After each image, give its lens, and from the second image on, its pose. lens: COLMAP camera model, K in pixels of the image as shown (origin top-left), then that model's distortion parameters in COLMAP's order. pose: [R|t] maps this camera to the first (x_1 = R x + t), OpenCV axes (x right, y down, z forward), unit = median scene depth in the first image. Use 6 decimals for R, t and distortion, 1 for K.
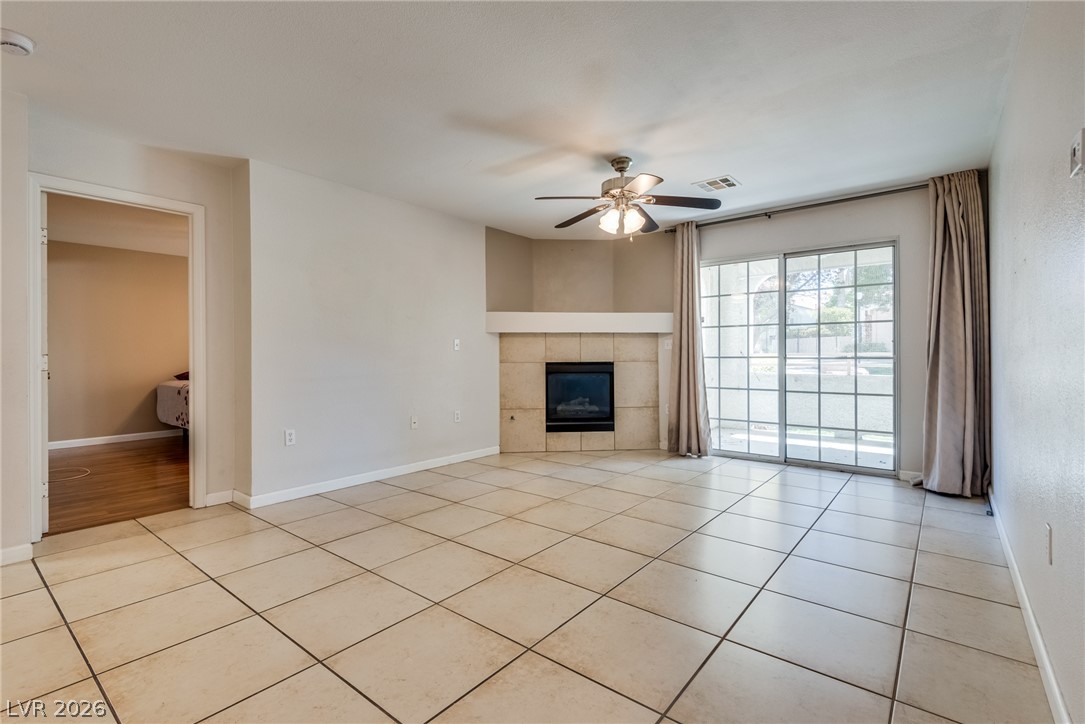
lens RADIAL K [[501.2, 0, 523.6], [0, 501.2, 355.2], [0, 0, 1]] dist [0.012248, -0.006327]
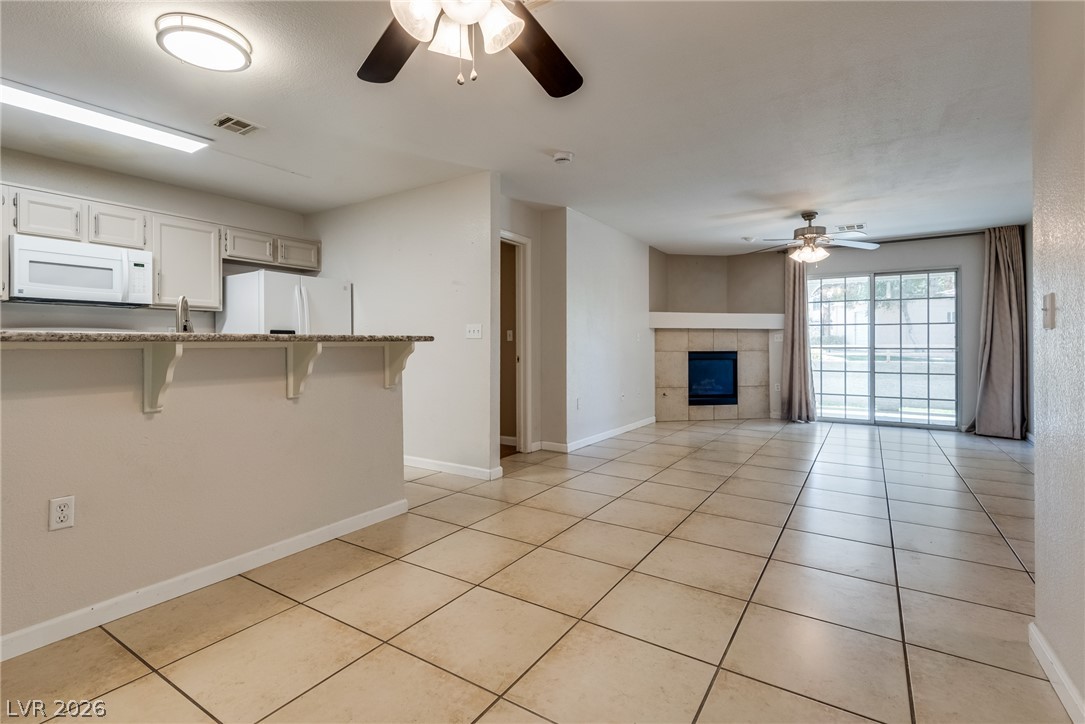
lens RADIAL K [[501.2, 0, 532.5], [0, 501.2, 344.5], [0, 0, 1]] dist [0.012248, -0.006327]
pose [[0.993664, 0.003709, 0.112326, -0.531333], [-0.003631, 0.999993, -0.000898, -0.001166], [-0.112329, 0.000484, 0.993671, -0.254140]]
